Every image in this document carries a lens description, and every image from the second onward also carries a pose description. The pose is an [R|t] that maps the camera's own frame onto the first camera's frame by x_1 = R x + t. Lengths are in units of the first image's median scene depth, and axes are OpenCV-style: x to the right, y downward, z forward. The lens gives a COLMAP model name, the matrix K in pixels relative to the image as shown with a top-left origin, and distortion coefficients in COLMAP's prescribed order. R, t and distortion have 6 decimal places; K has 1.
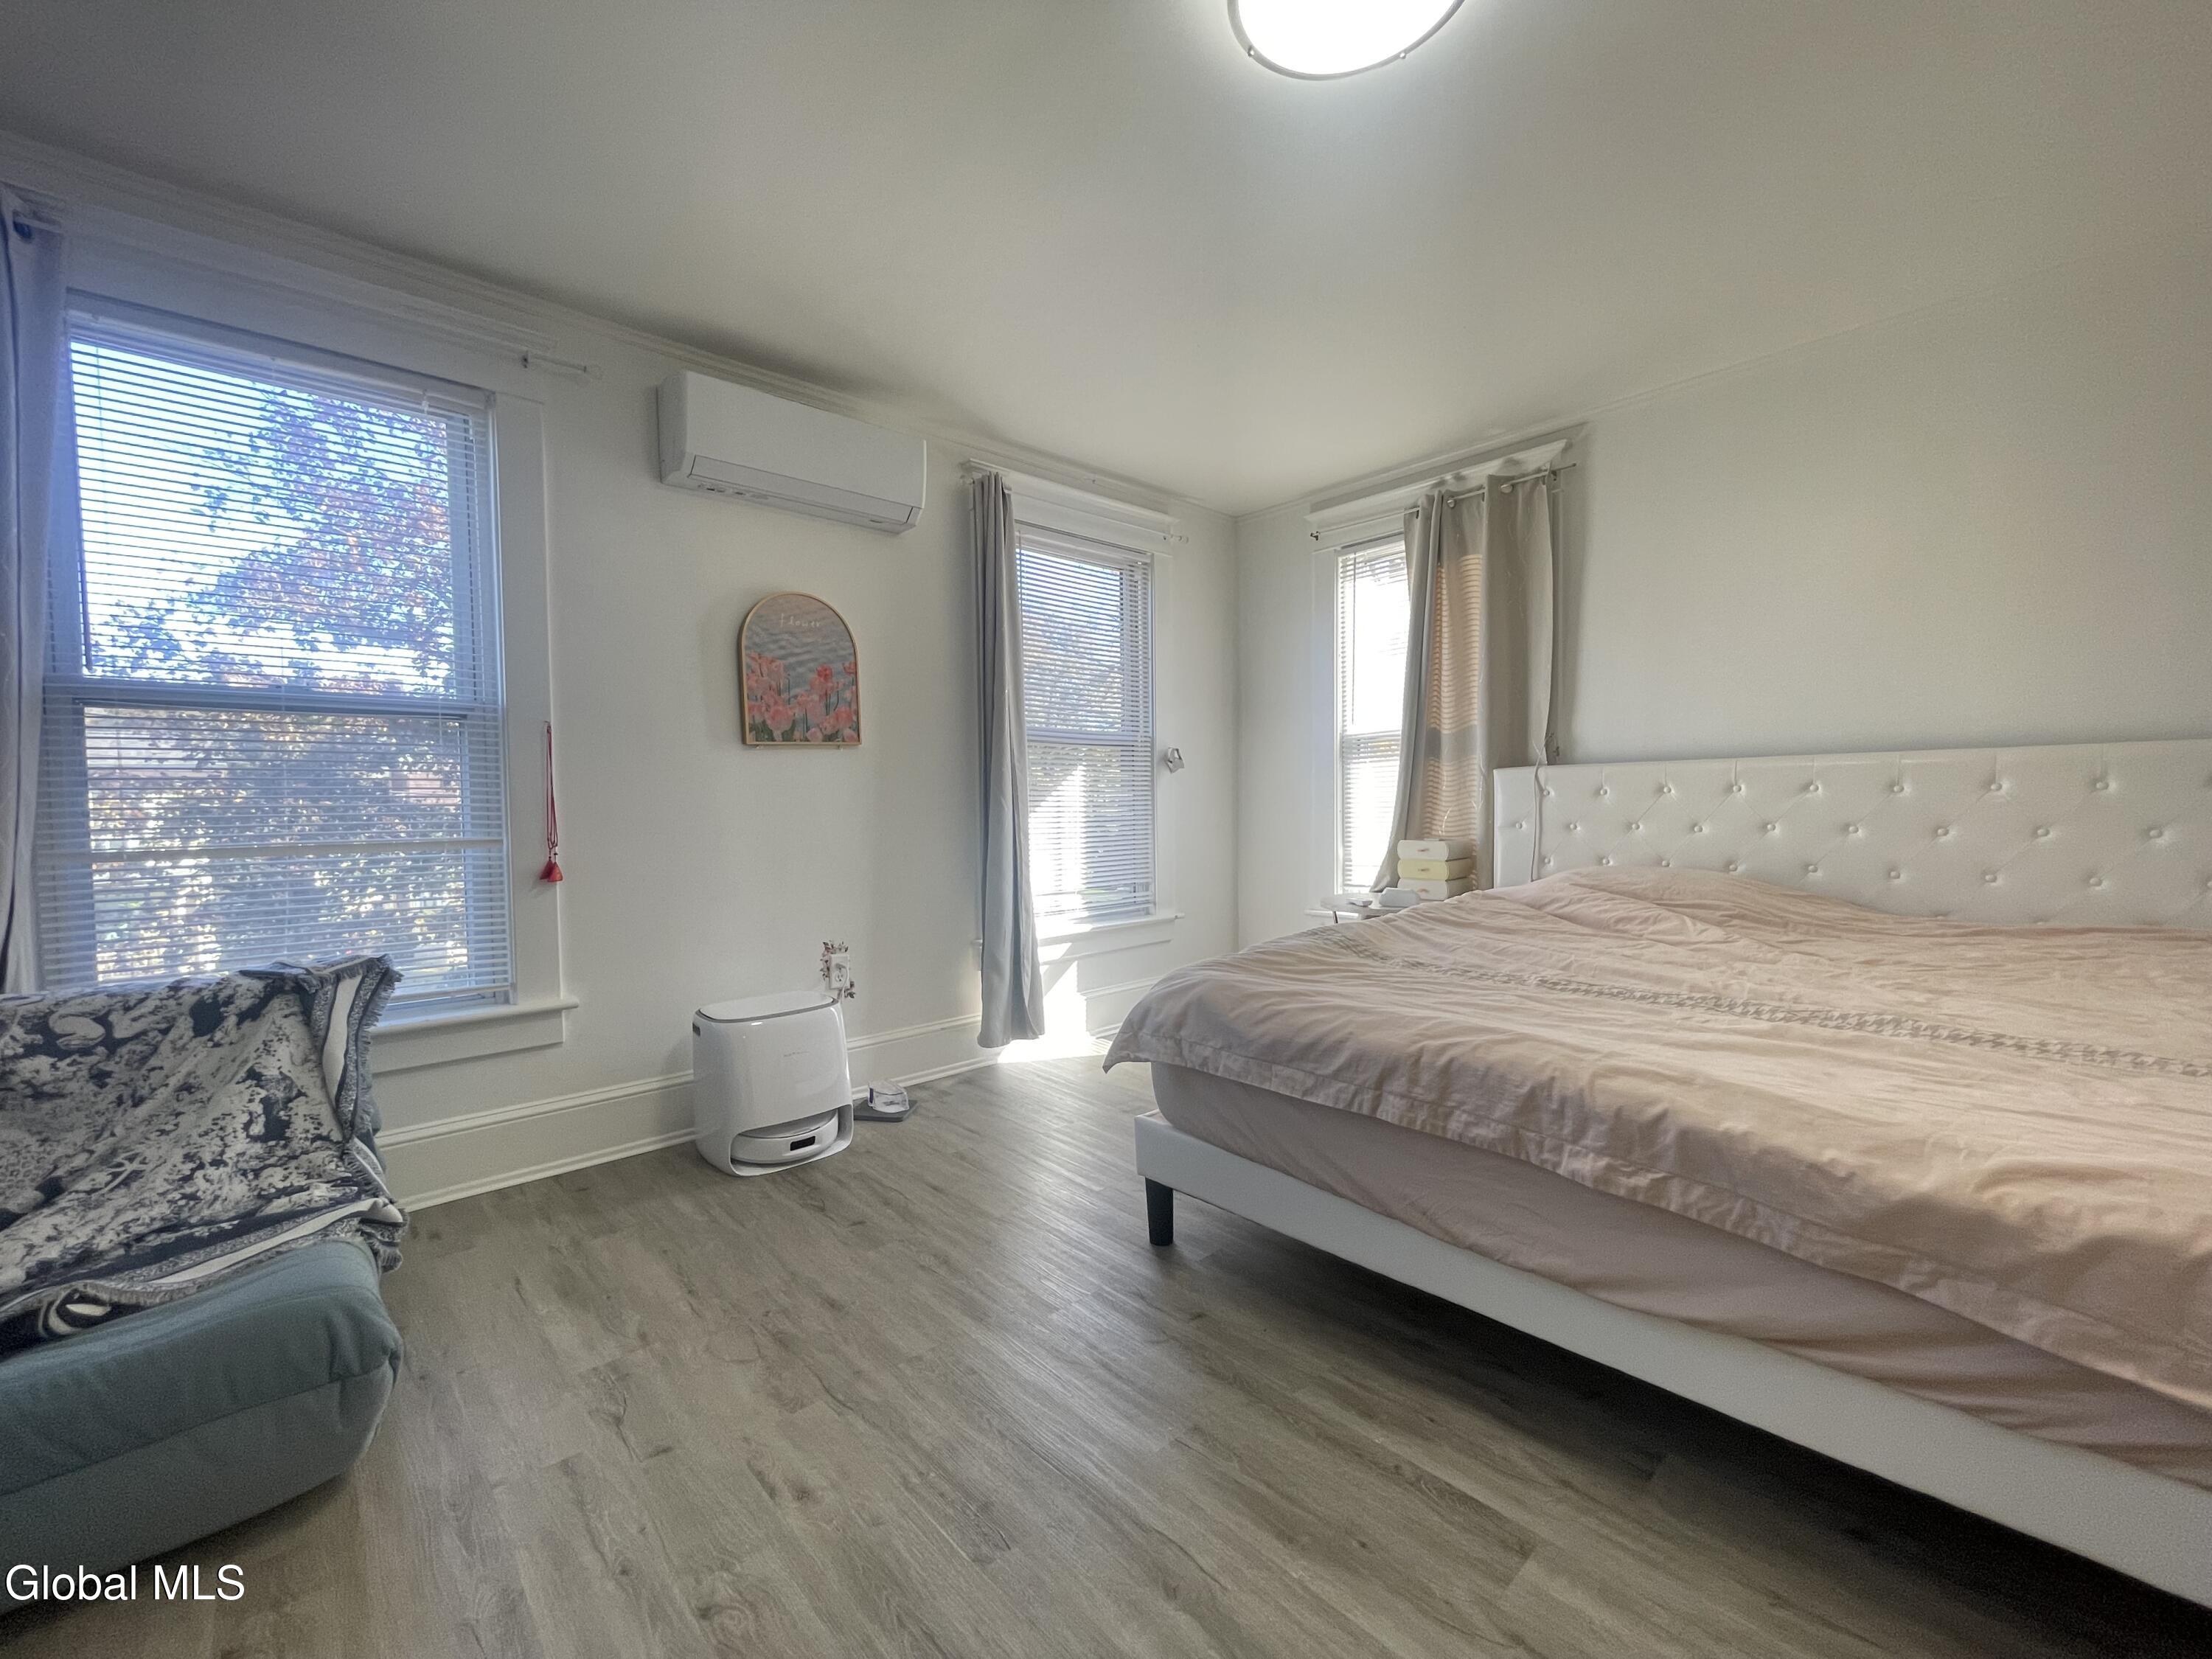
lens RADIAL K [[908.8, 0, 1104.8], [0, 908.8, 834.5], [0, 0, 1]] dist [-0.003354, -0.000327]
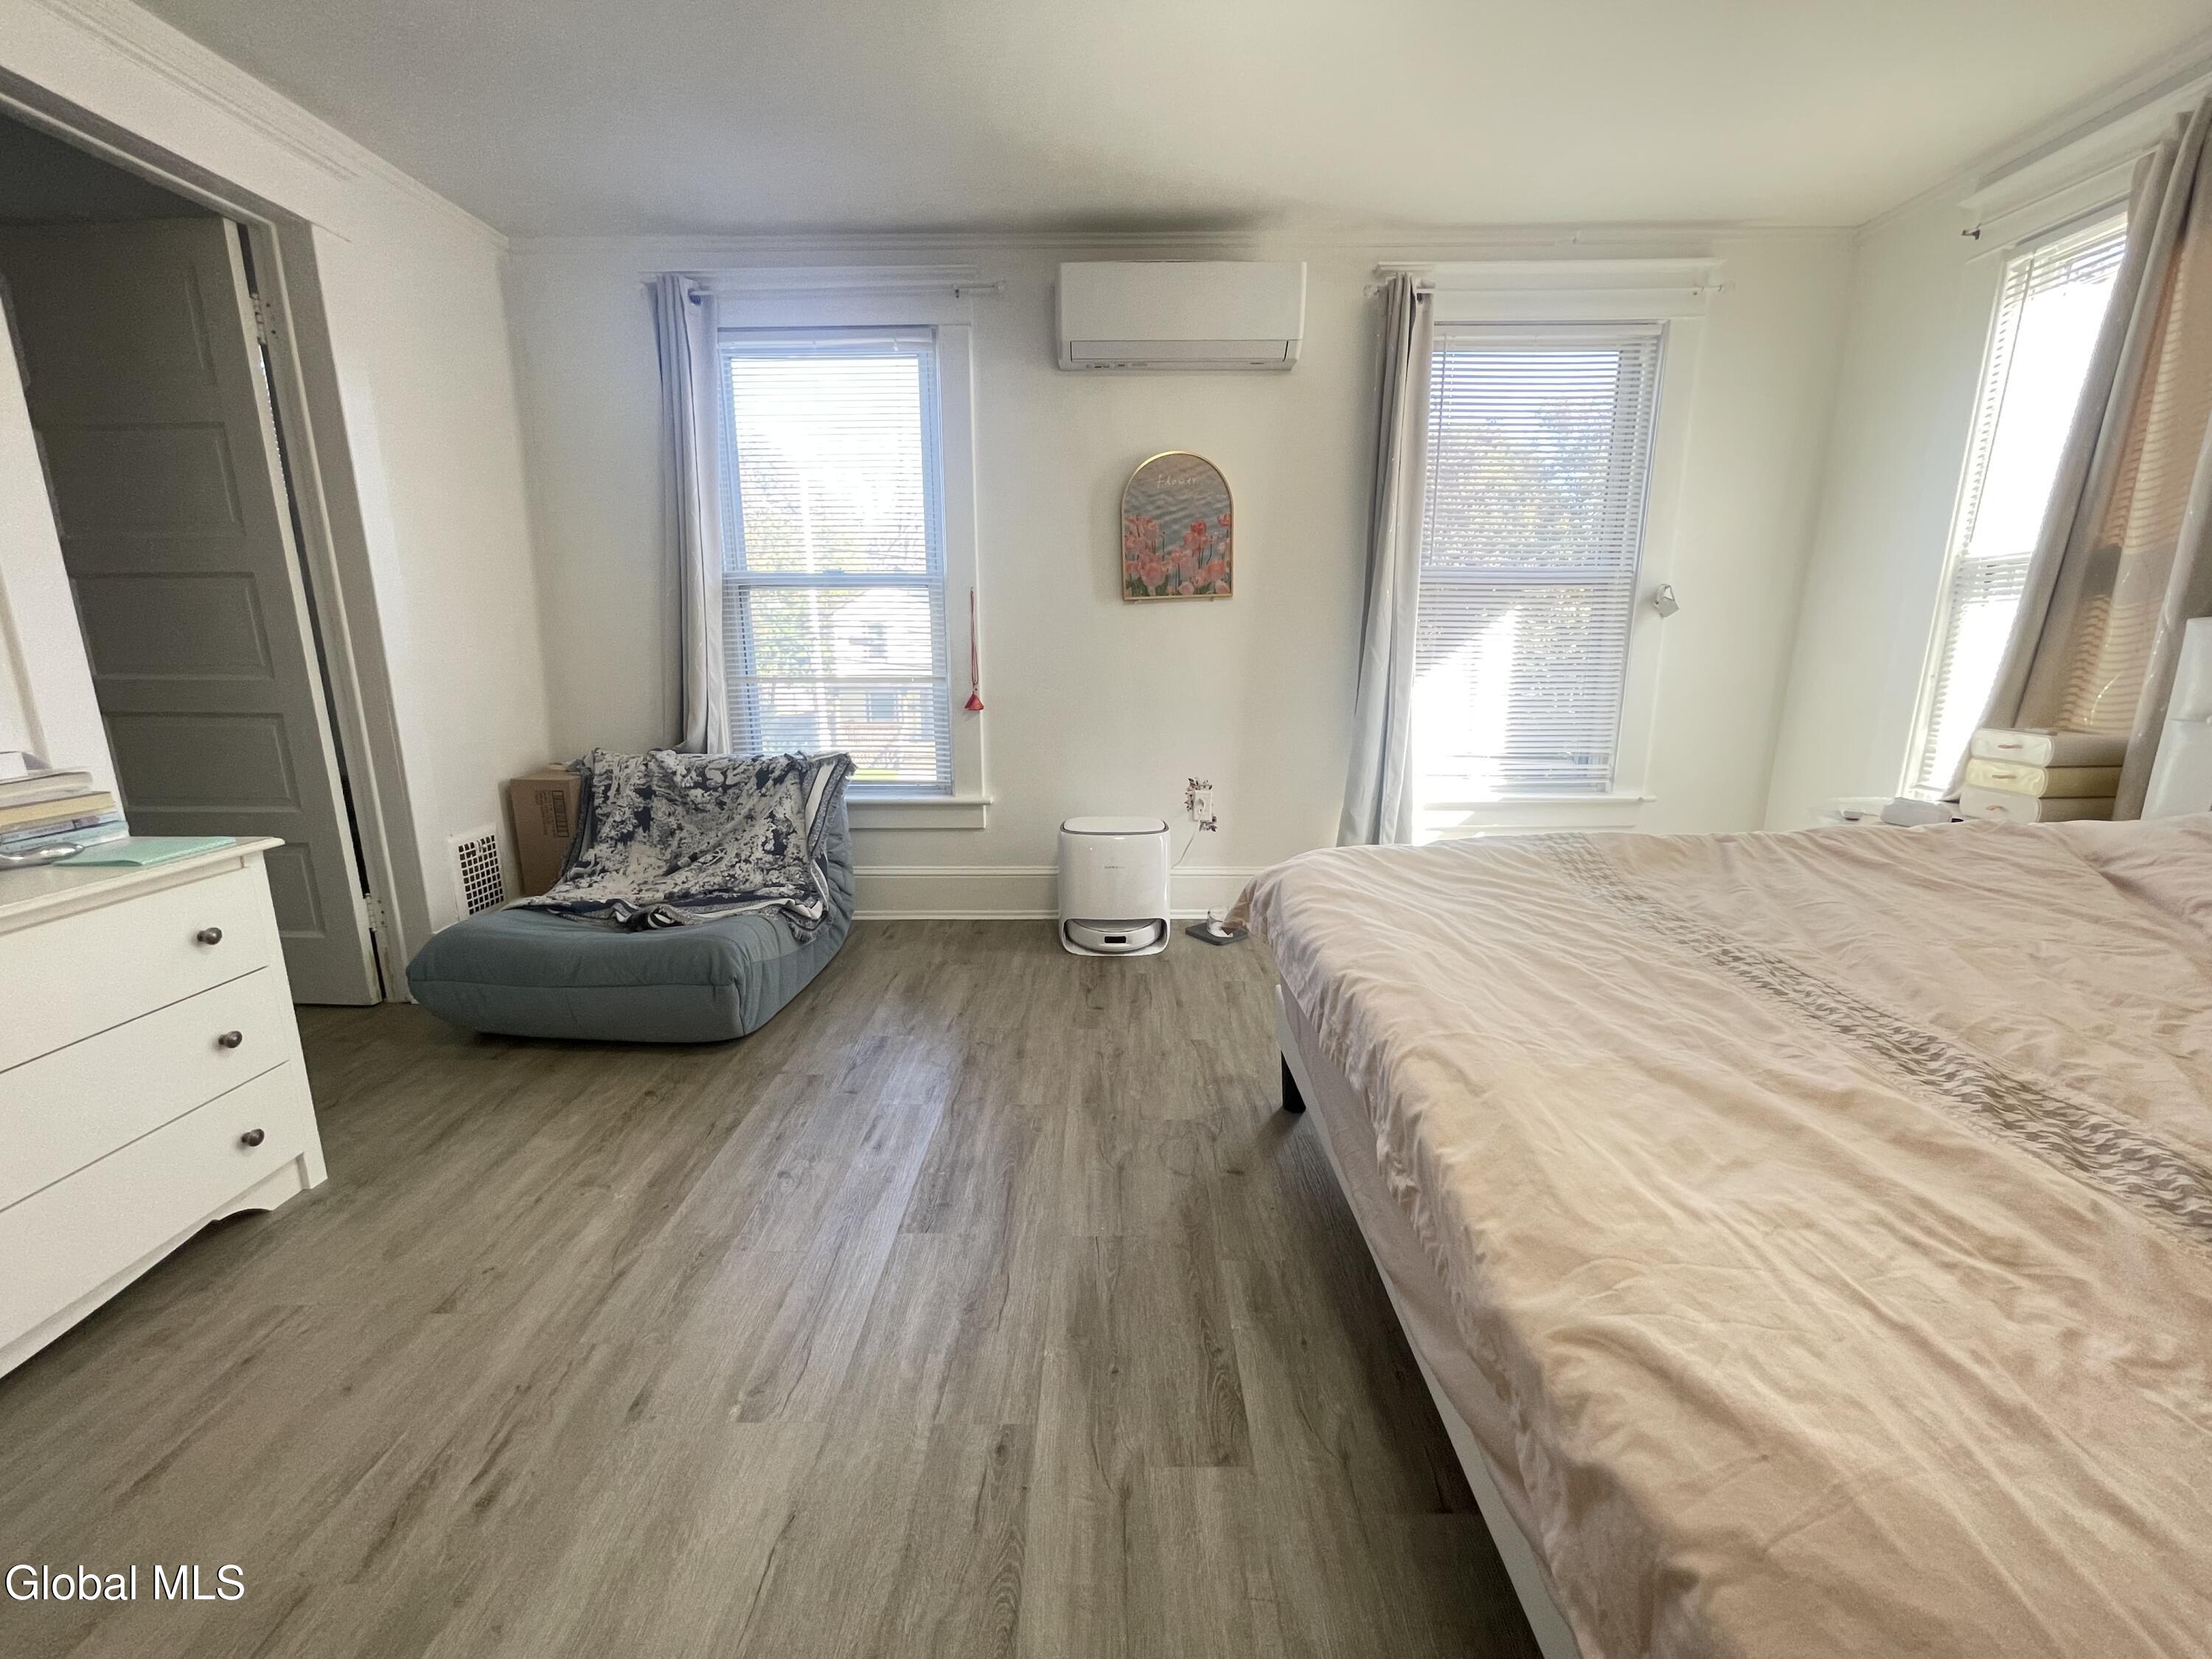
lens RADIAL K [[908.8, 0, 1104.8], [0, 908.8, 834.5], [0, 0, 1]] dist [-0.003354, -0.000327]
pose [[0.729360, 0.158948, -0.665409, 0.450630], [-0.031747, 0.979451, 0.199167, -0.040647], [0.683393, -0.124140, 0.719419, 0.134278]]
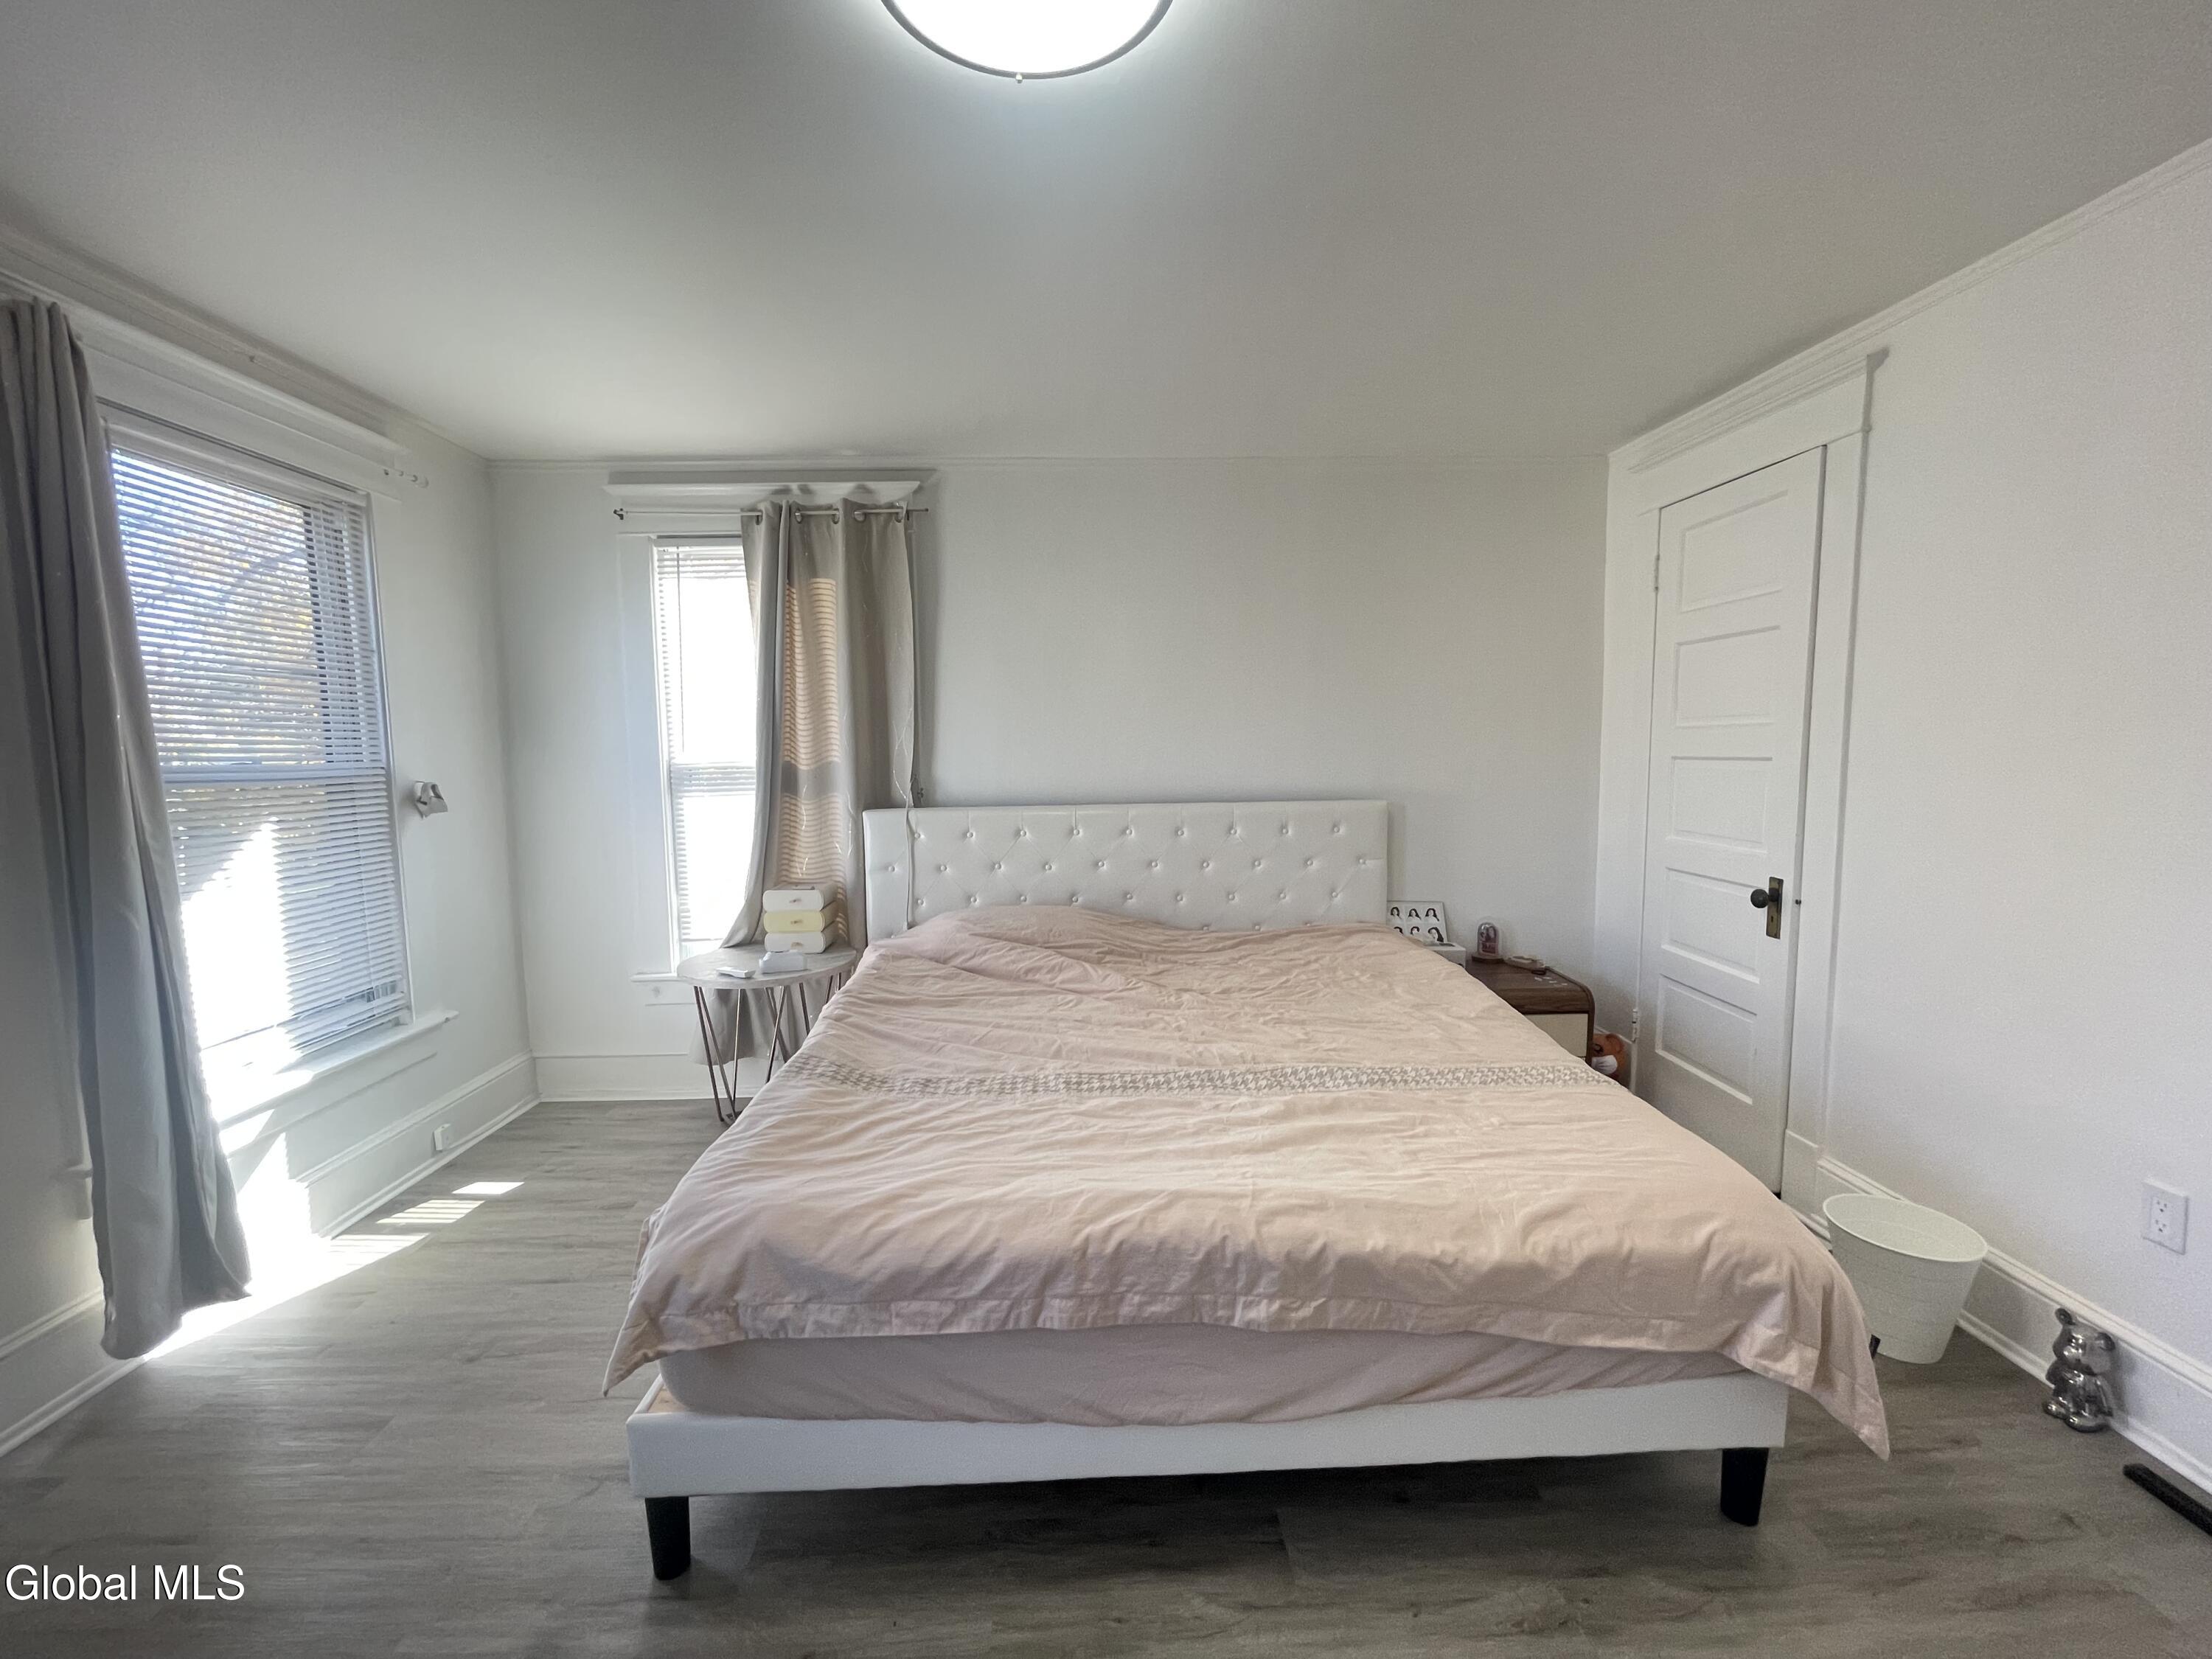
lens RADIAL K [[908.8, 0, 1104.8], [0, 908.8, 834.5], [0, 0, 1]] dist [-0.003354, -0.000327]
pose [[0.653826, -0.065954, 0.753765, -0.181129], [0.029117, 0.997649, 0.062037, -0.136026], [-0.756085, -0.018614, 0.654209, 0.239608]]
